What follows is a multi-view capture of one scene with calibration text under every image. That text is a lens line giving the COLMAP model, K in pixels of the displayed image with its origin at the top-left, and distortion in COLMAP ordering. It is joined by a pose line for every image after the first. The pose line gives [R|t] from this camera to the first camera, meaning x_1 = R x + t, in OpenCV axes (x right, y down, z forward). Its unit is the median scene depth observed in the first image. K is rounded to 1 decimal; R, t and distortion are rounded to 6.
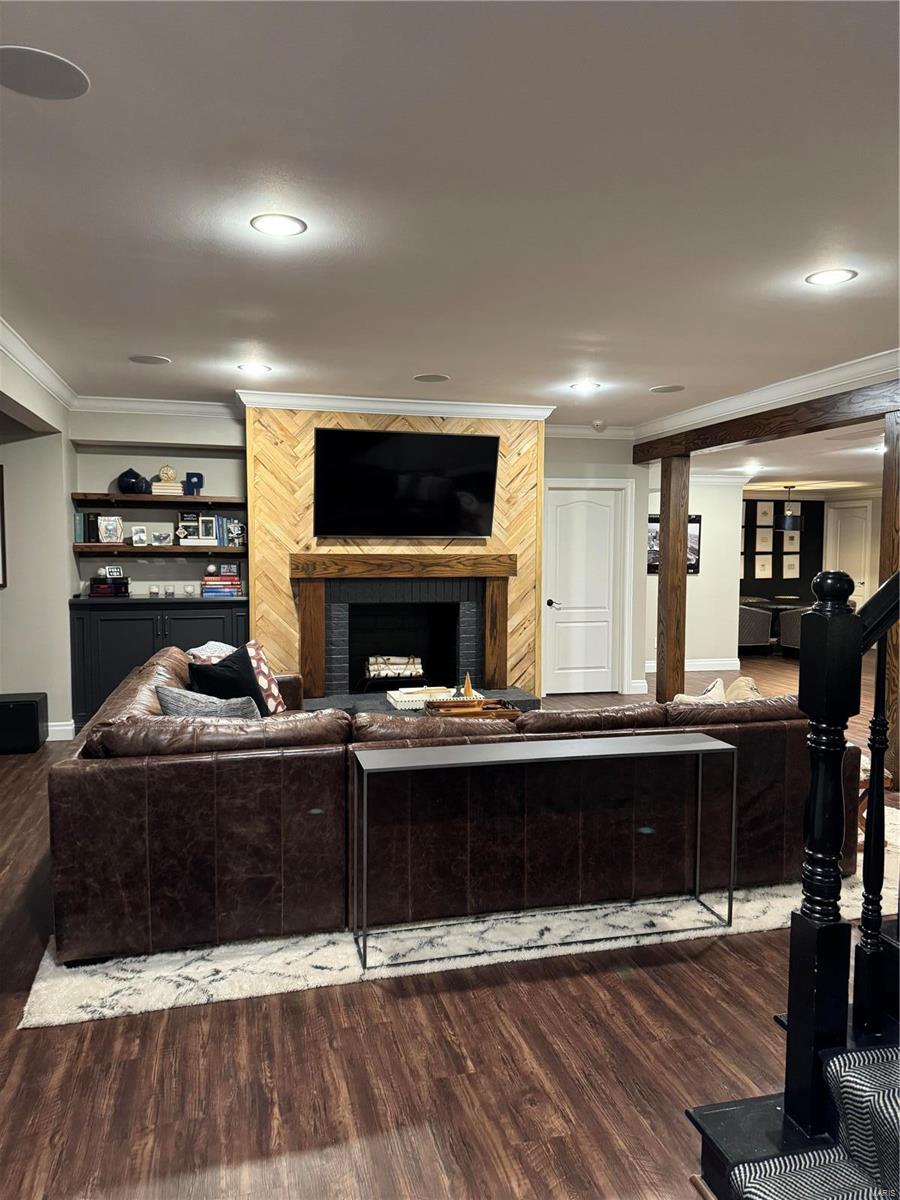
lens RADIAL K [[843.8, 0, 450.0], [0, 843.8, 600.0], [0, 0, 1]] dist [0.114751, -0.151916]
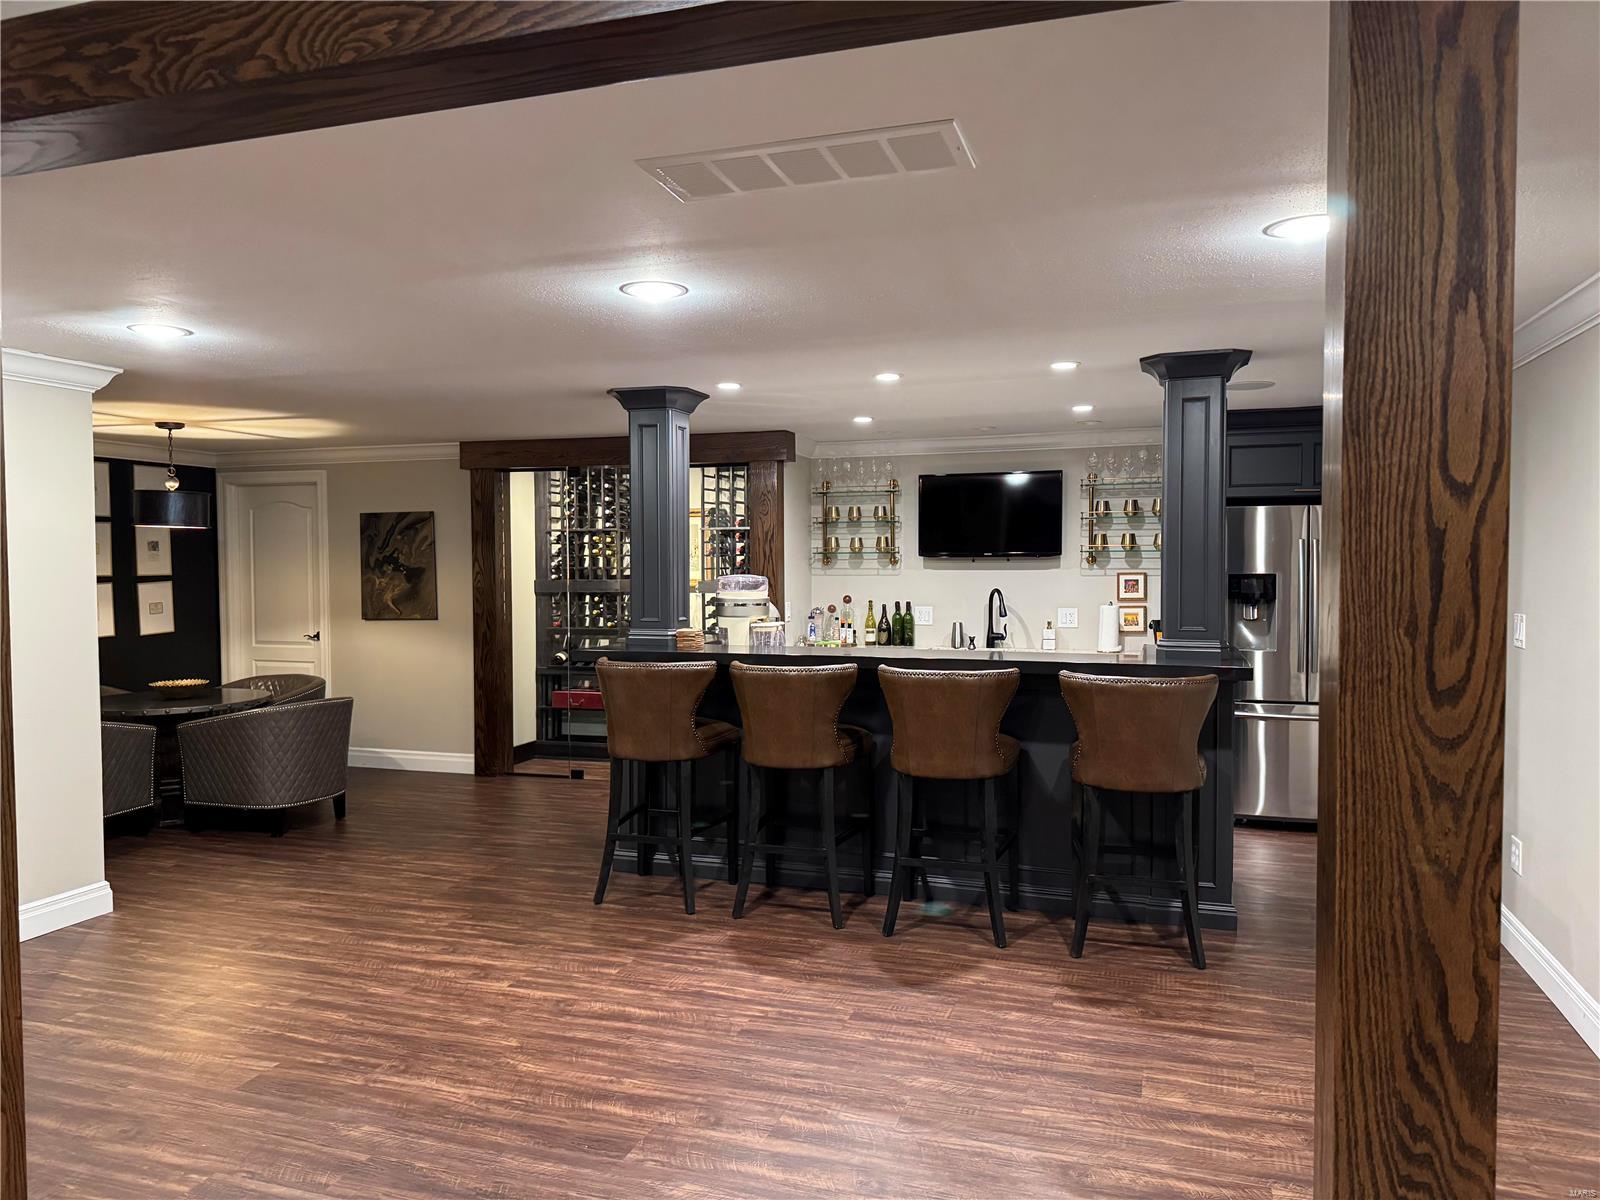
lens RADIAL K [[1112.7, 0, 829.8], [0, 1112.7, 603.8], [0, 0, 1]] dist [0.053272, -0.105438]
pose [[0.531412, -0.037026, 0.846304, 0.147886], [0.058257, 0.998276, 0.007094, -0.042297], [-0.845108, 0.045533, 0.532653, 0.655910]]
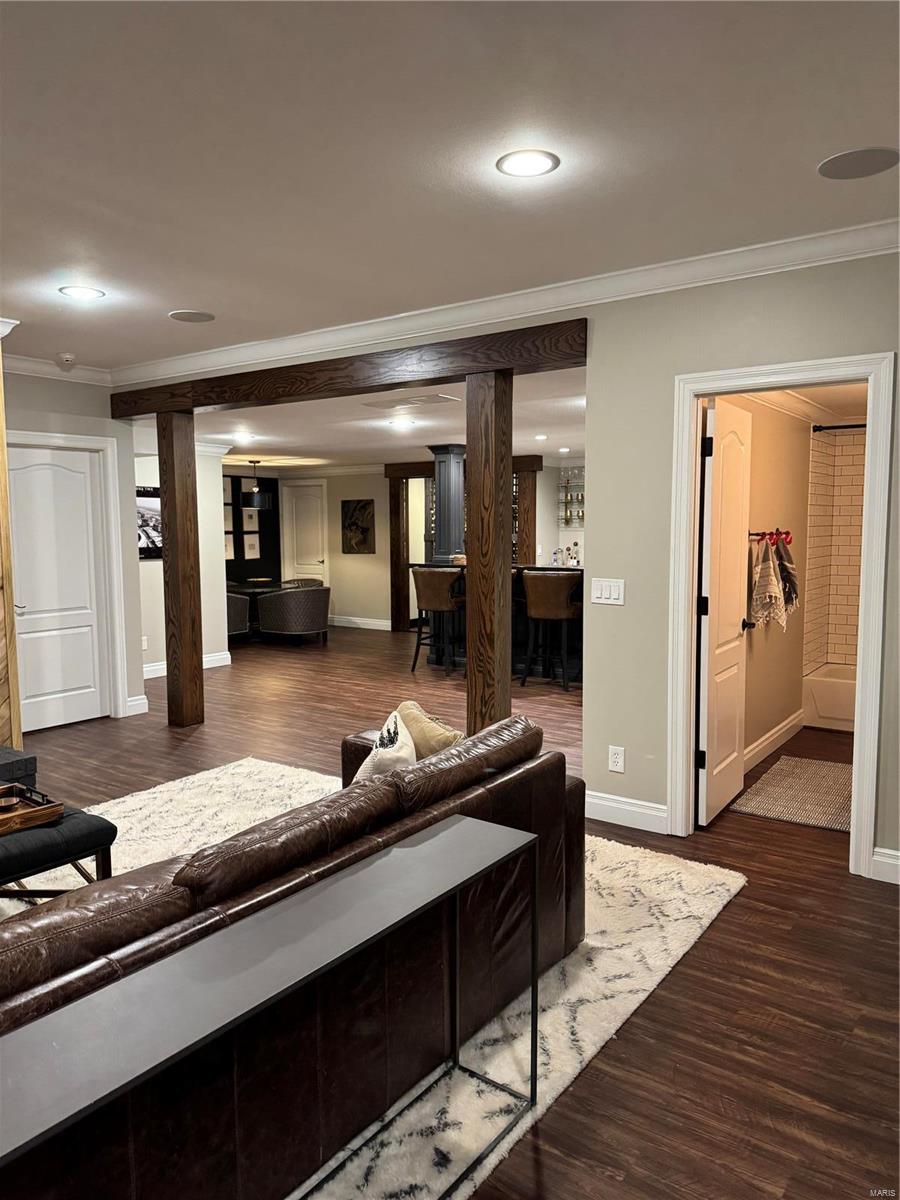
lens RADIAL K [[843.8, 0, 450.0], [0, 843.8, 600.0], [0, 0, 1]] dist [0.114751, -0.151916]
pose [[0.775790, -0.064164, 0.627721, -0.047293], [0.048341, 0.997936, 0.042263, -0.015374], [-0.629137, -0.002443, 0.777290, 0.217308]]
